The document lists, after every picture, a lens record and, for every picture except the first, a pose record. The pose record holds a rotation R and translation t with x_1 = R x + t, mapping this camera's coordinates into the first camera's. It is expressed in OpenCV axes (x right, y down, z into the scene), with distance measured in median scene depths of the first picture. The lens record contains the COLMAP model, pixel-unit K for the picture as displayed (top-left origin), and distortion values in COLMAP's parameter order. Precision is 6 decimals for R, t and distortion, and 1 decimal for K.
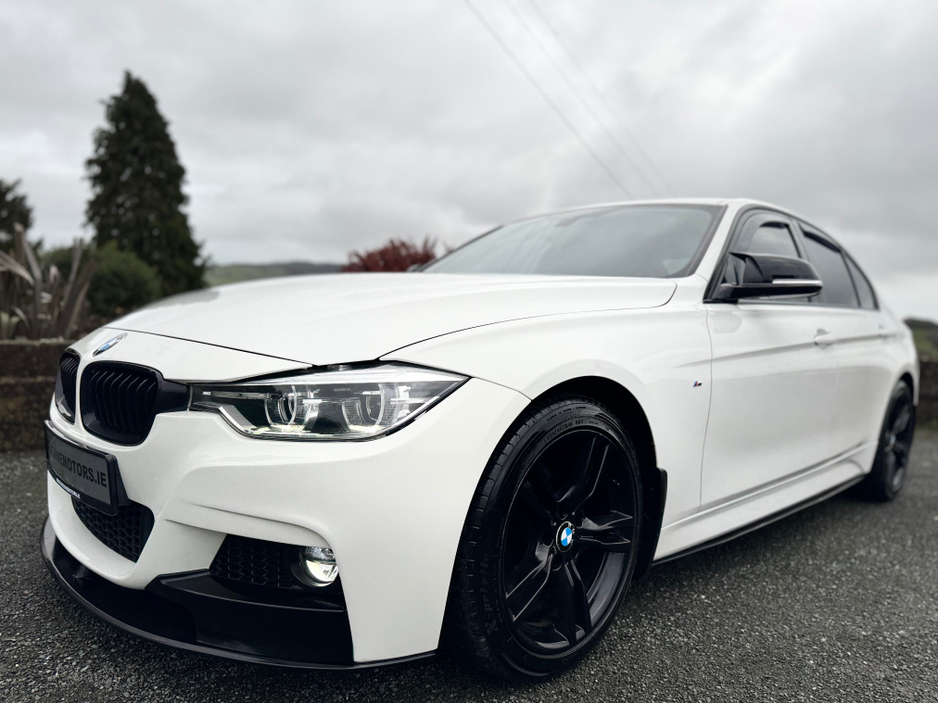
lens RADIAL K [[664.5, 0, 469.0], [0, 664.5, 352.0], [0, 0, 1]] dist [0.056863, -0.057053]
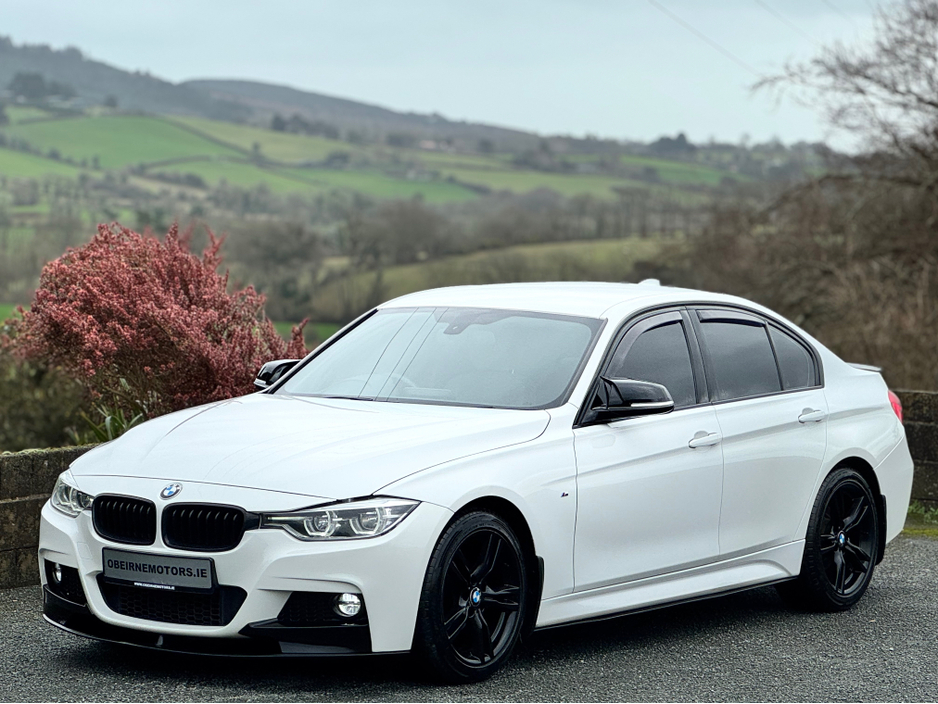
lens RADIAL K [[2801.0, 0, 432.3], [0, 2801.0, 349.5], [0, 0, 1]] dist [-0.656184, 27.390080]
pose [[0.986507, -0.045698, 0.157211, -0.942308], [0.044691, 0.998951, 0.009934, -0.369791], [-0.157501, -0.002774, 0.987515, -5.355937]]
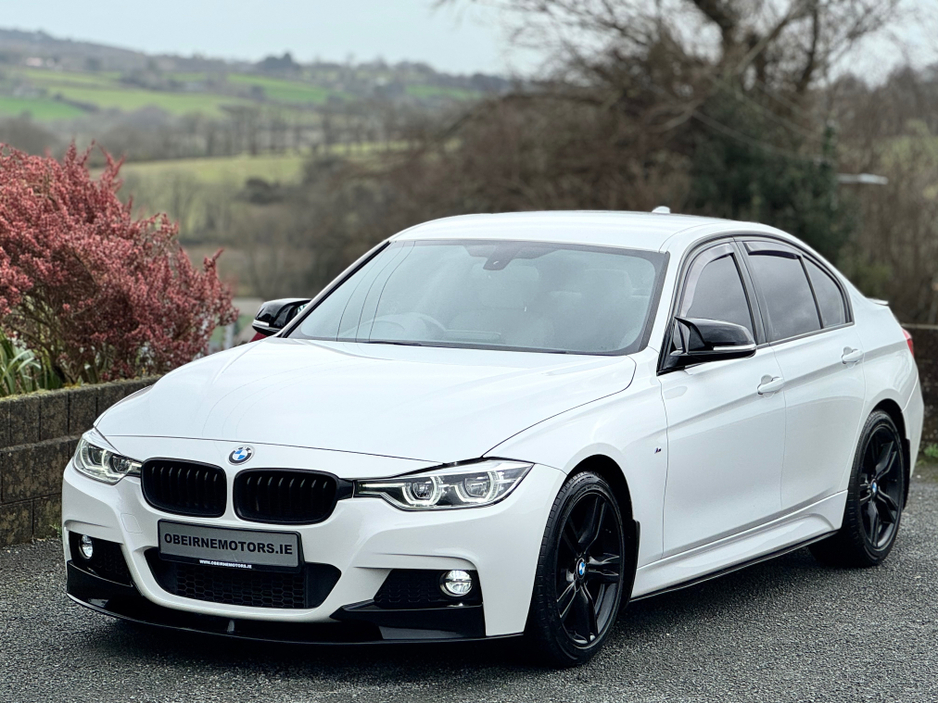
lens RADIAL K [[2801.0, 0, 432.3], [0, 2801.0, 349.5], [0, 0, 1]] dist [-0.656184, 27.390080]
pose [[0.955818, -0.058992, 0.287980, -1.764878], [0.047713, 0.997800, 0.046036, -0.456474], [-0.290062, -0.030262, 0.956529, -4.383087]]
